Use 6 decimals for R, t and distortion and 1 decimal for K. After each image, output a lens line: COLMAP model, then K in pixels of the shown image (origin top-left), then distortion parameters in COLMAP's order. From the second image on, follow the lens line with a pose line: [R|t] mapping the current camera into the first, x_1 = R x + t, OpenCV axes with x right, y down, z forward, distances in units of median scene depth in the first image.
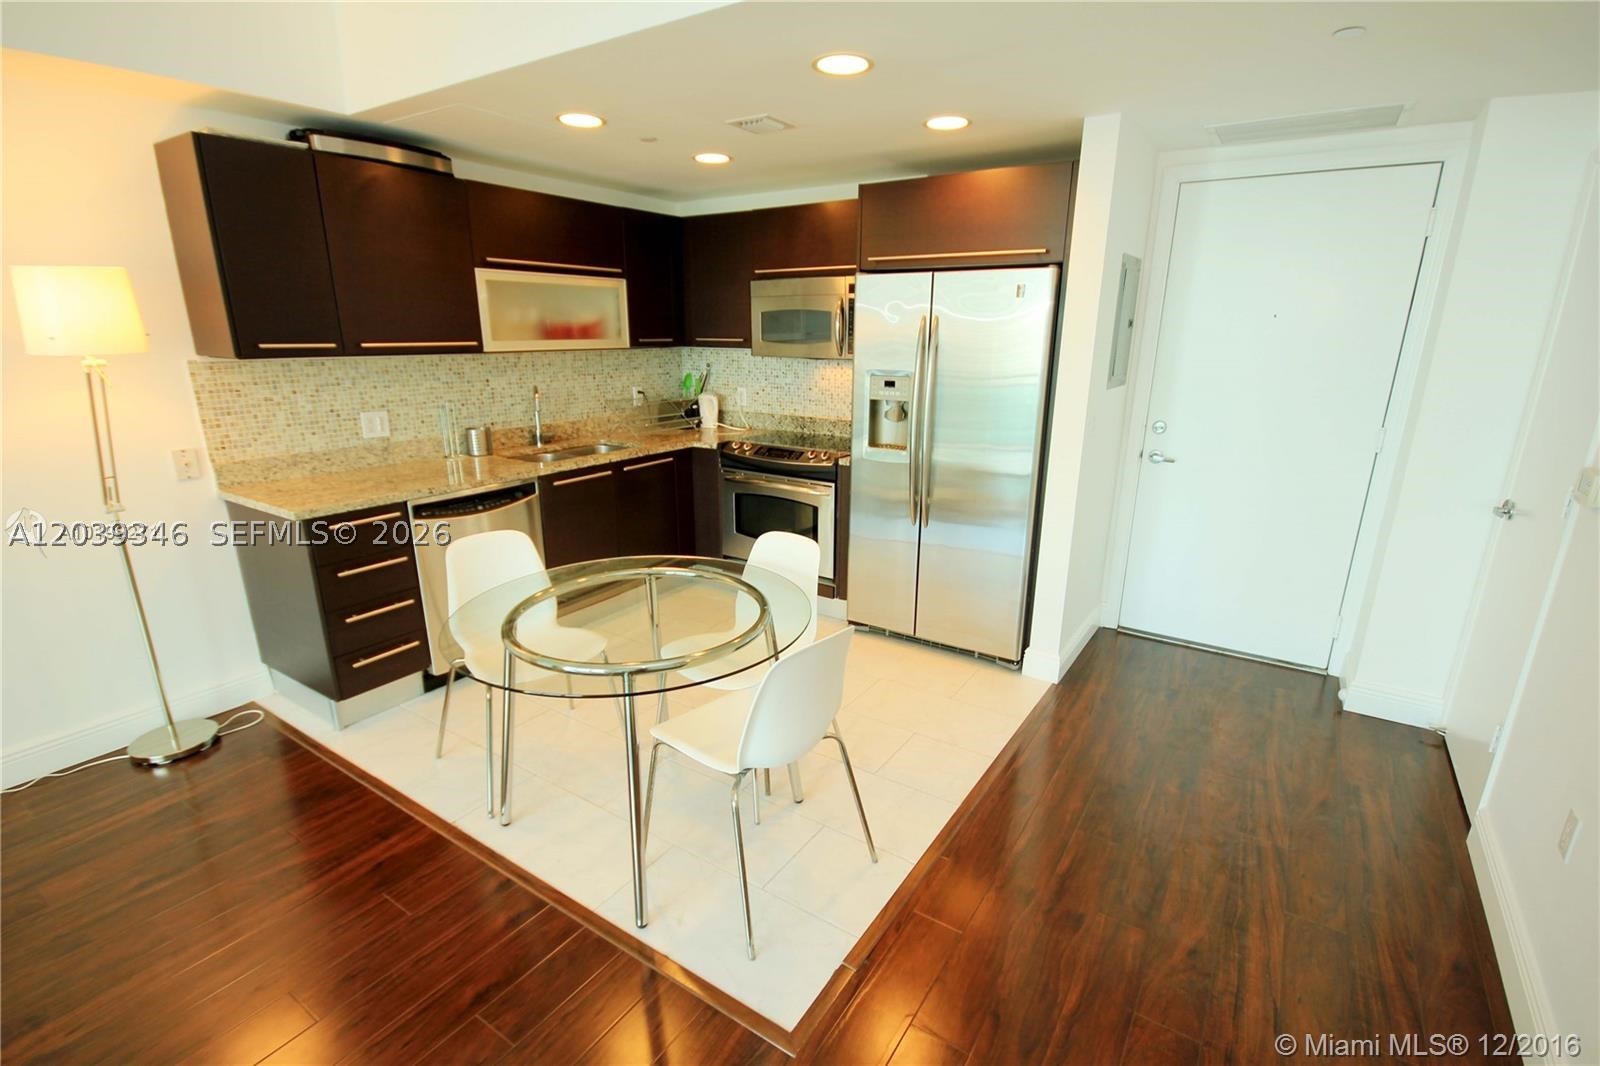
lens RADIAL K [[736.3, 0, 813.0], [0, 736.3, 536.4], [0, 0, 1]] dist [0.008213, -0.007257]
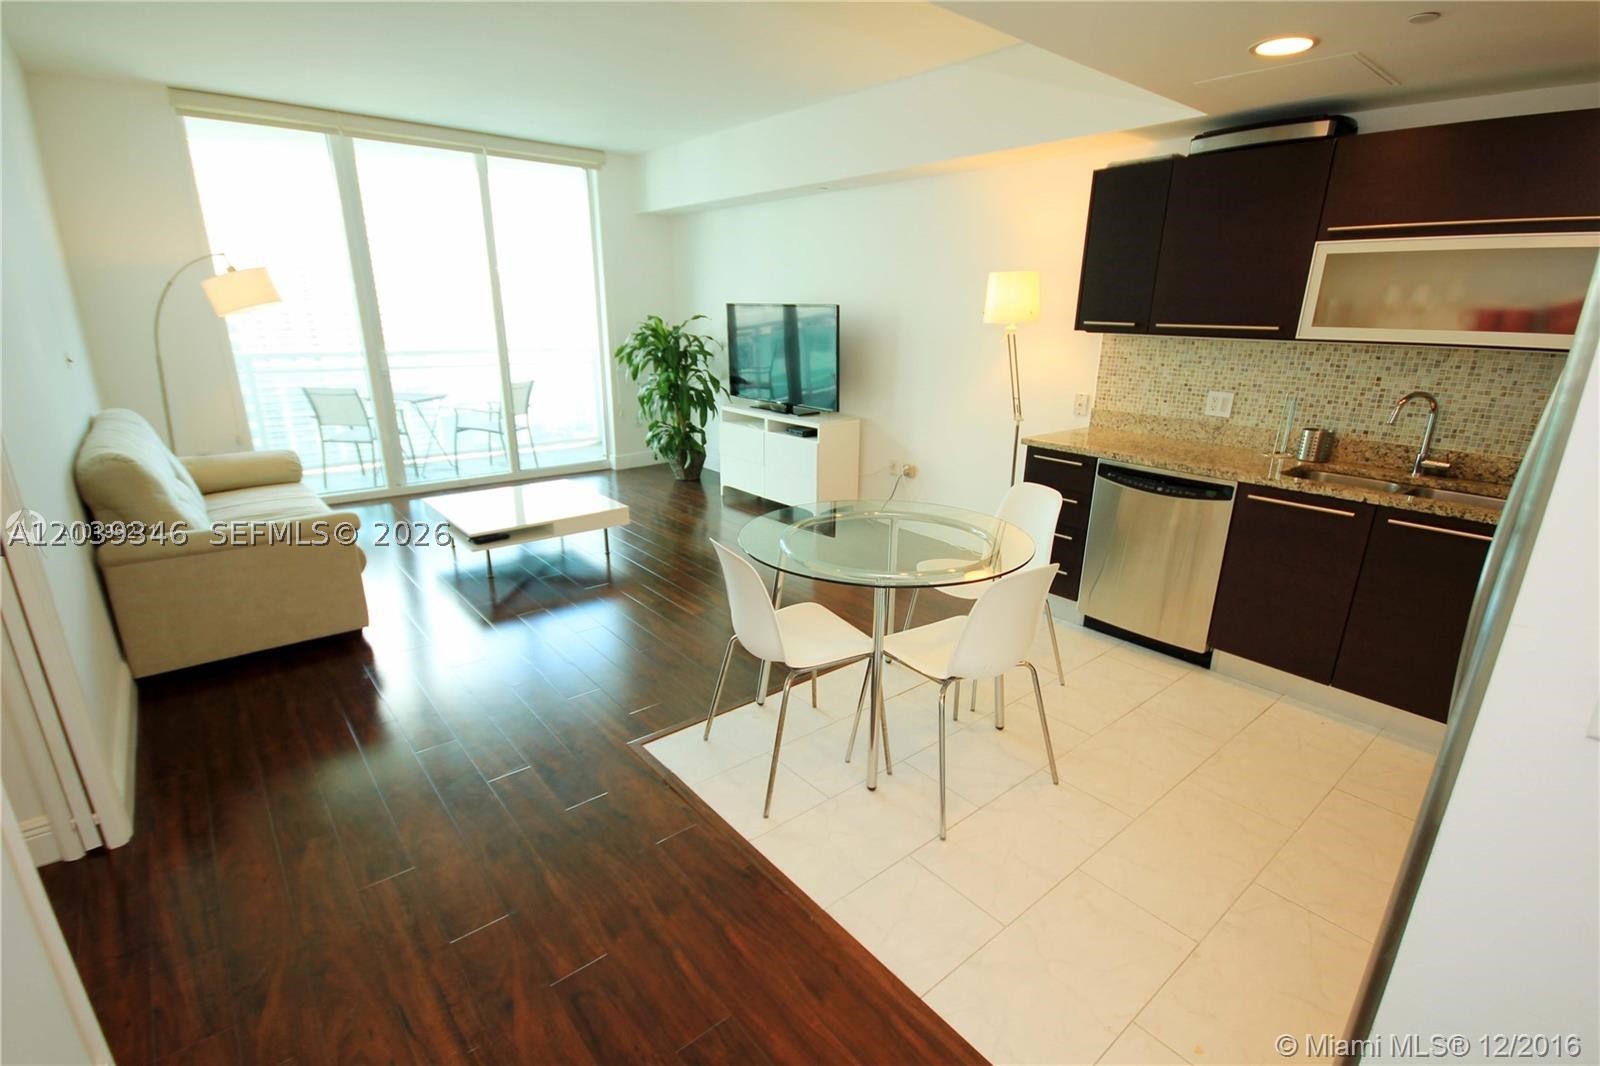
lens RADIAL K [[736.3, 0, 811.9], [0, 736.3, 545.3], [0, 0, 1]] dist [0.008213, -0.007257]
pose [[-0.285478, 0.284014, -0.915335, 0.594746], [-0.278558, 0.889259, 0.362800, -0.192322], [0.917010, 0.358545, -0.174749, 0.722555]]
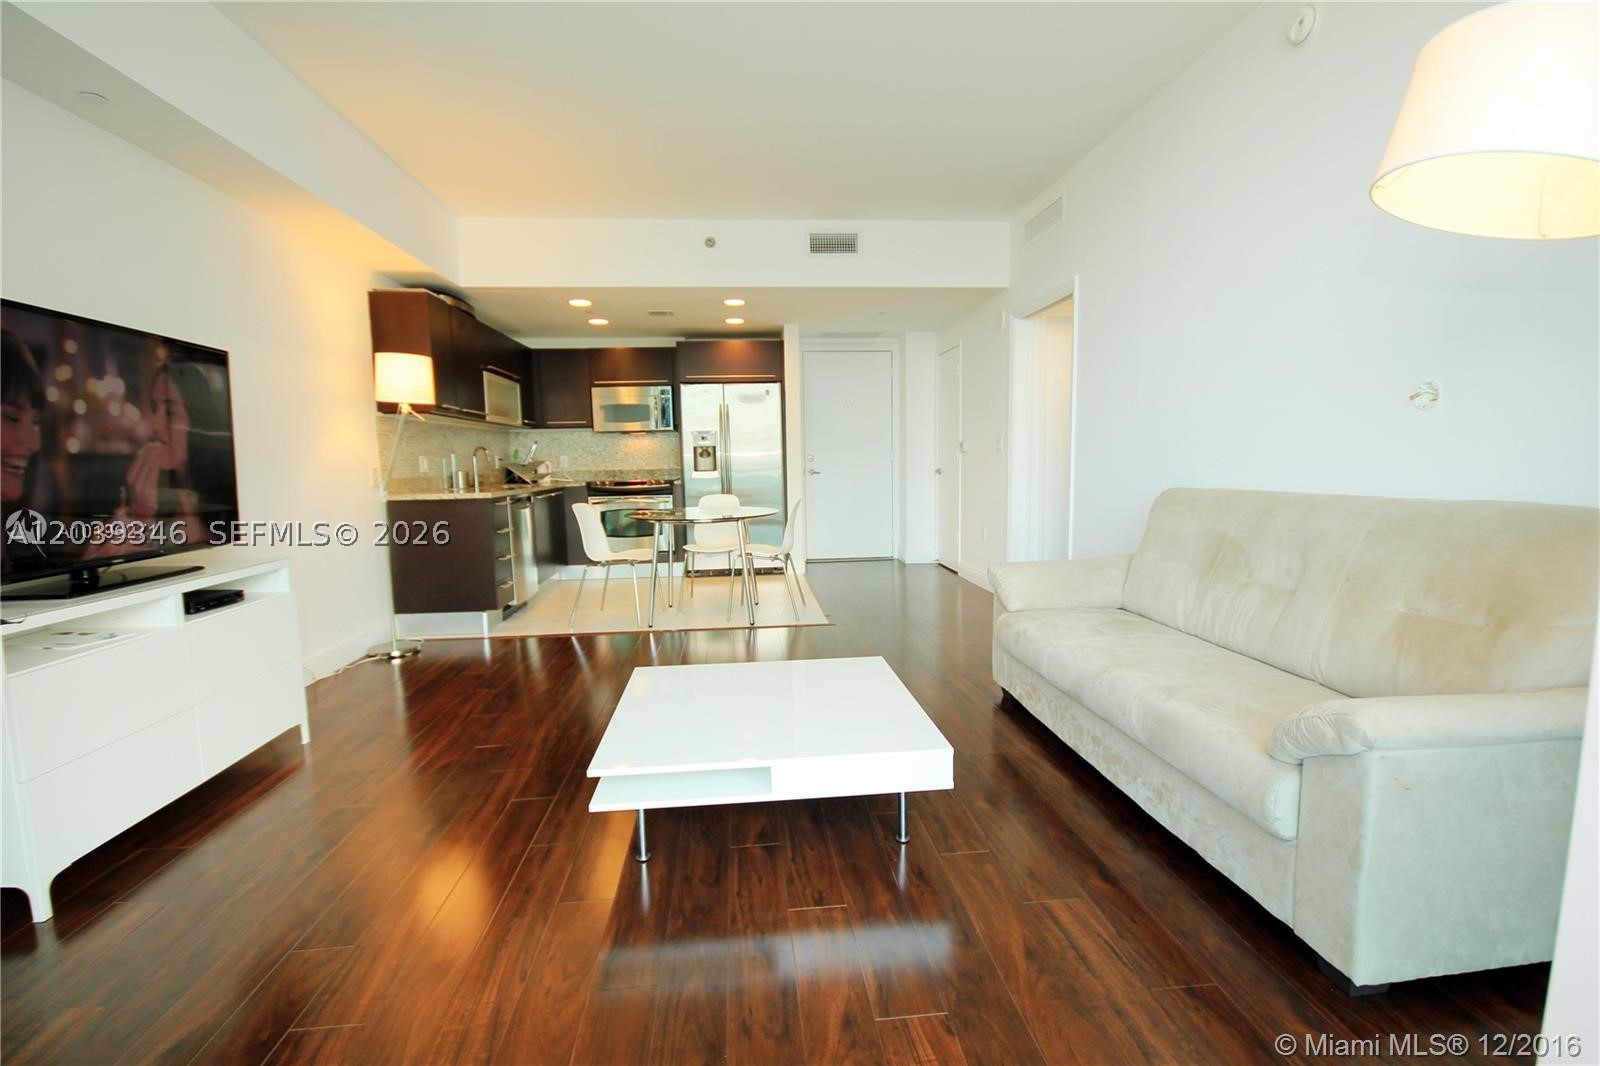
lens RADIAL K [[736.3, 0, 808.3], [0, 736.3, 550.1], [0, 0, 1]] dist [0.008213, -0.007257]
pose [[0.784197, -0.097015, 0.612881, -0.929707], [0.193370, 0.976726, -0.092812, 0.328345], [-0.589613, 0.191295, 0.784706, -0.665995]]
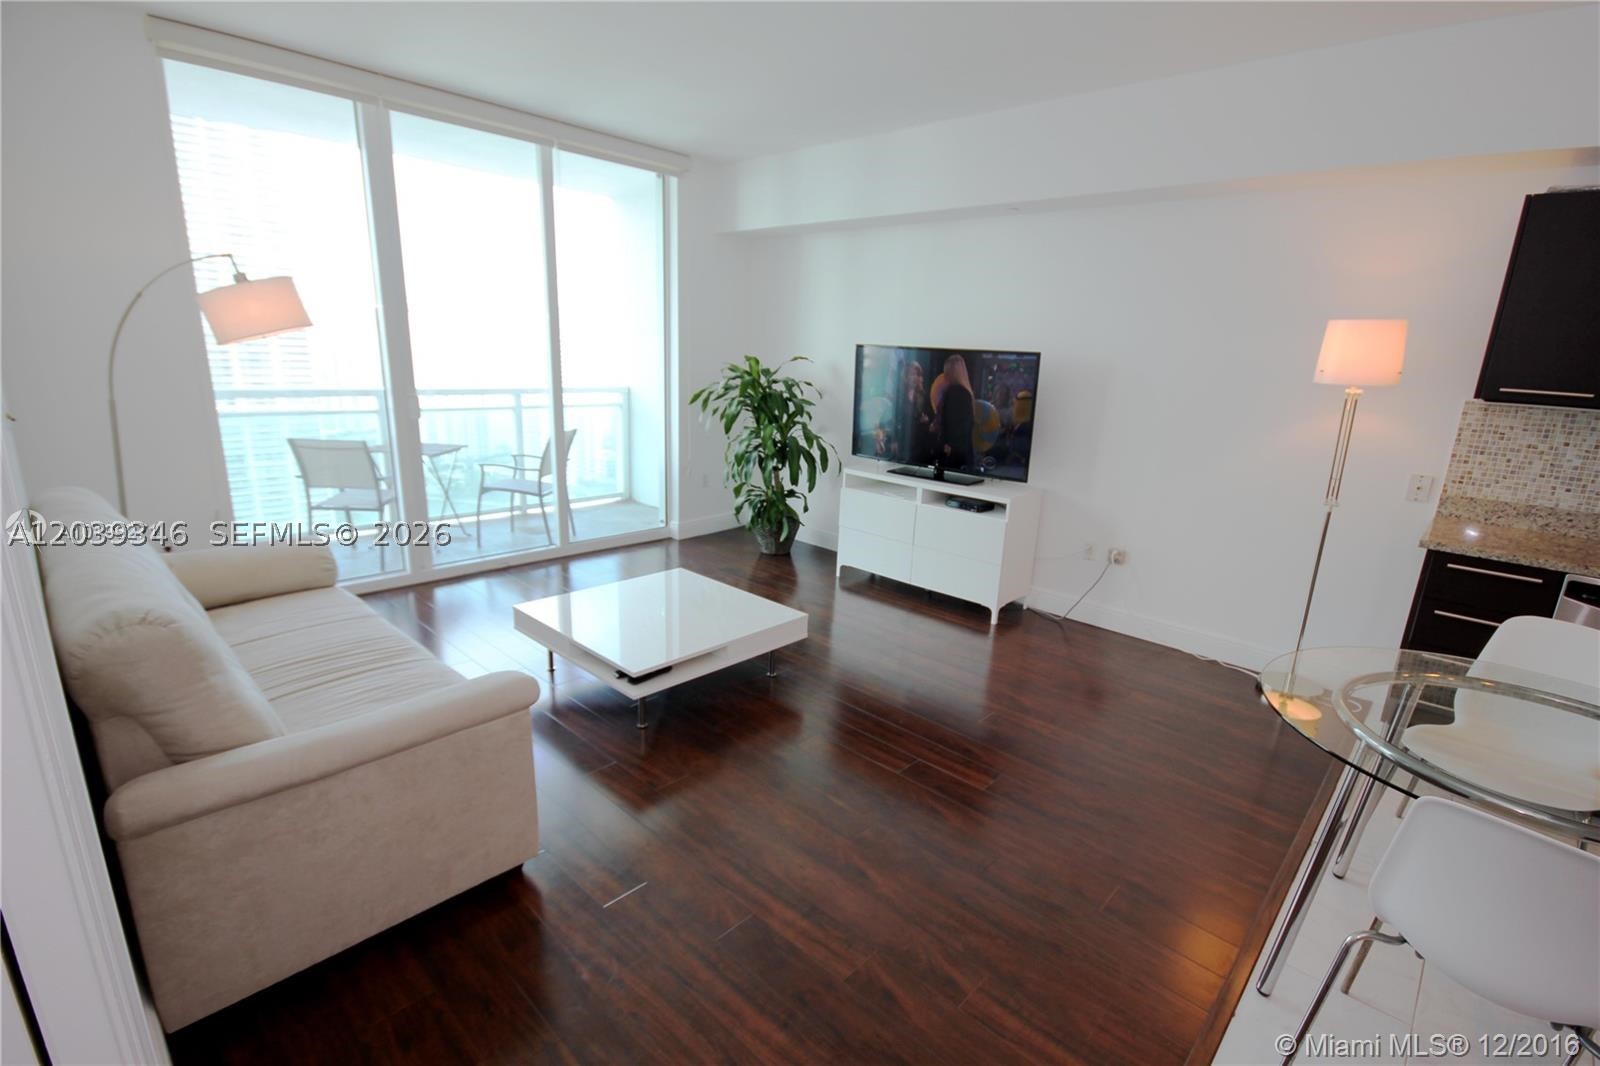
lens RADIAL K [[736.3, 0, 812.7], [0, 736.3, 545.2], [0, 0, 1]] dist [0.008213, -0.007257]
pose [[-0.171379, 0.242438, -0.954910, 0.361529], [-0.312313, 0.905891, 0.286045, -0.042239], [0.934393, 0.347252, -0.079534, 0.198283]]
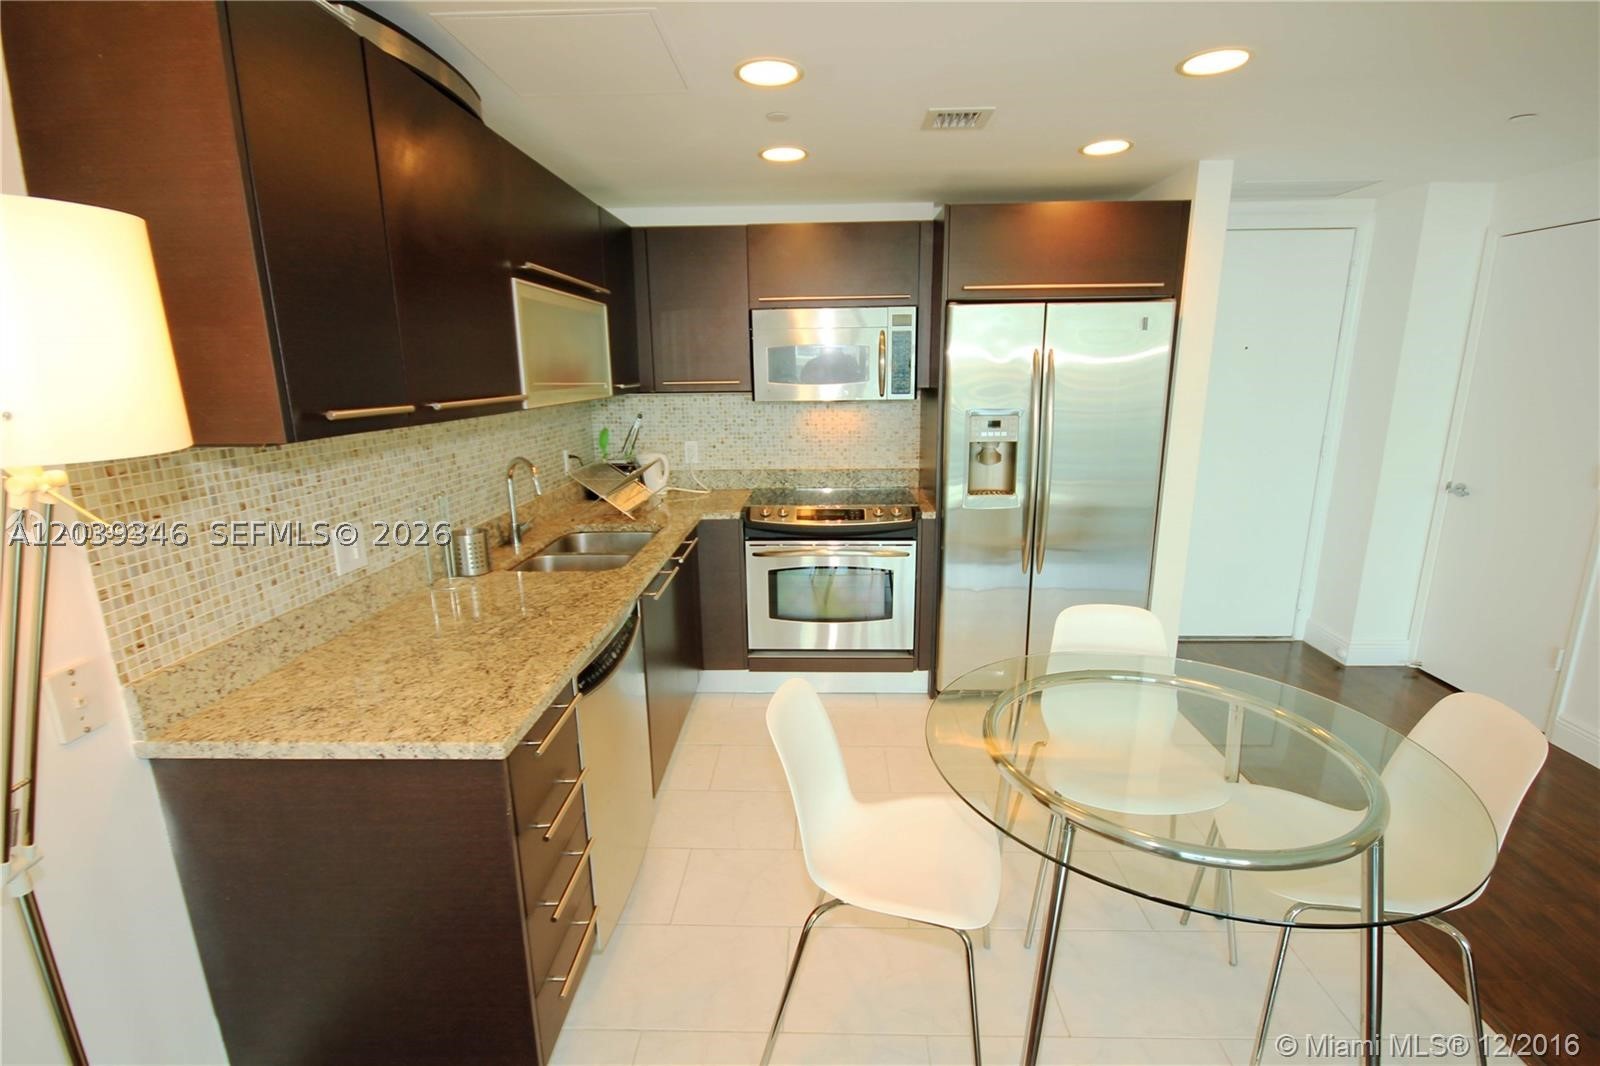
lens RADIAL K [[736.3, 0, 811.8], [0, 736.3, 539.9], [0, 0, 1]] dist [0.008213, -0.007257]
pose [[0.850705, -0.136100, 0.507719, -0.577500], [0.159665, 0.987167, -0.002904, -0.100620], [-0.500808, 0.083535, 0.861518, 0.346809]]
